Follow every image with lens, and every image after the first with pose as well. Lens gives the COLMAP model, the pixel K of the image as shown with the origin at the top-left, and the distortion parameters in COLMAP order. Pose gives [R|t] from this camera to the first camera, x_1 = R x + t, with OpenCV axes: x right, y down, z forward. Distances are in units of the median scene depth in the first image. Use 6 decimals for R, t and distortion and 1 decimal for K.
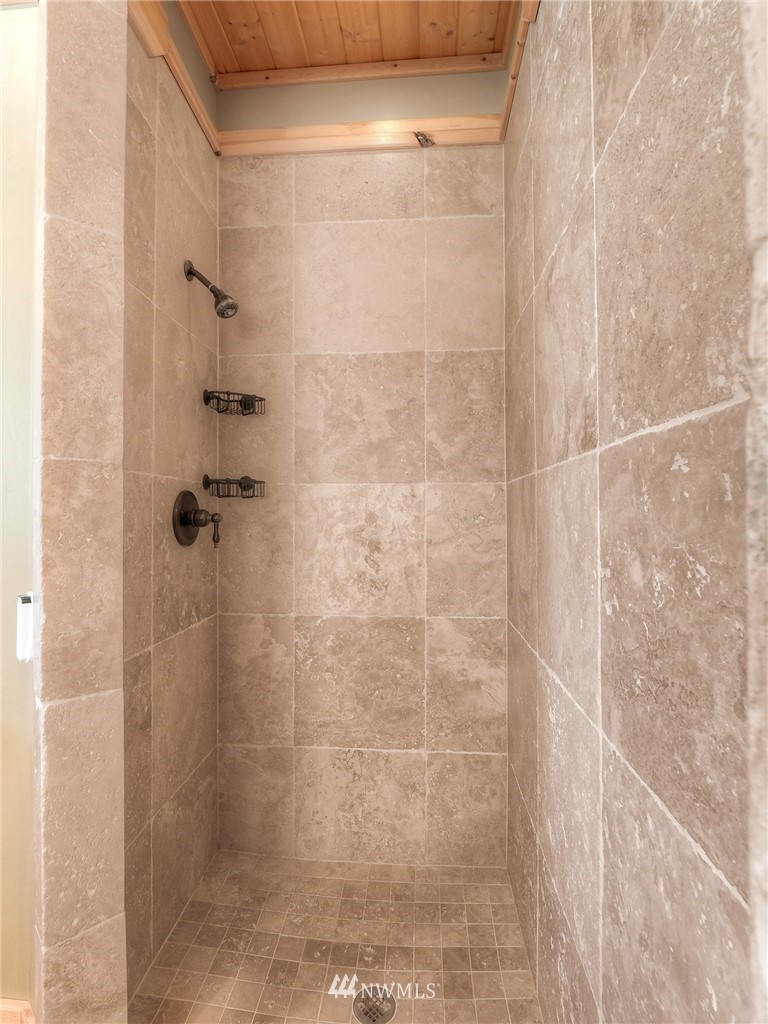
lens RADIAL K [[536.0, 0, 376.5], [0, 536.0, 510.6], [0, 0, 1]] dist [-0.003836, -0.009155]
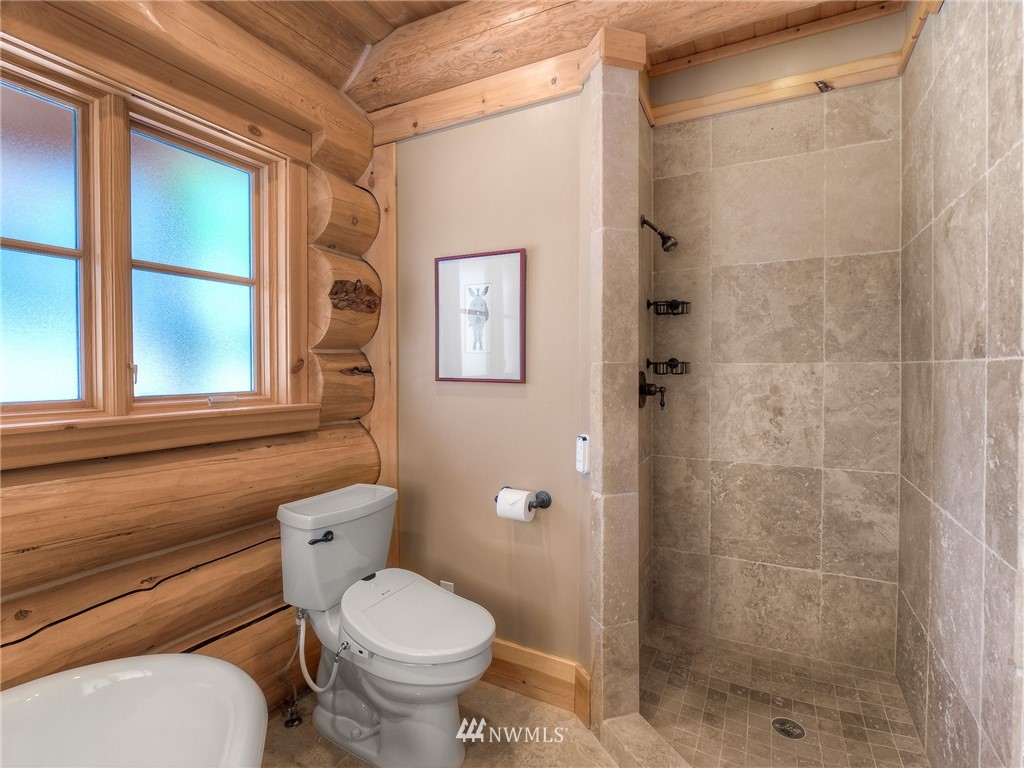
lens RADIAL K [[499.4, 0, 514.0], [0, 499.4, 380.4], [0, 0, 1]] dist [-0.012742, -0.000712]
pose [[0.920159, 0.006803, -0.391486, -0.135343], [0.004393, 0.999607, 0.027697, -0.050310], [0.391521, -0.027205, 0.919767, -0.406070]]
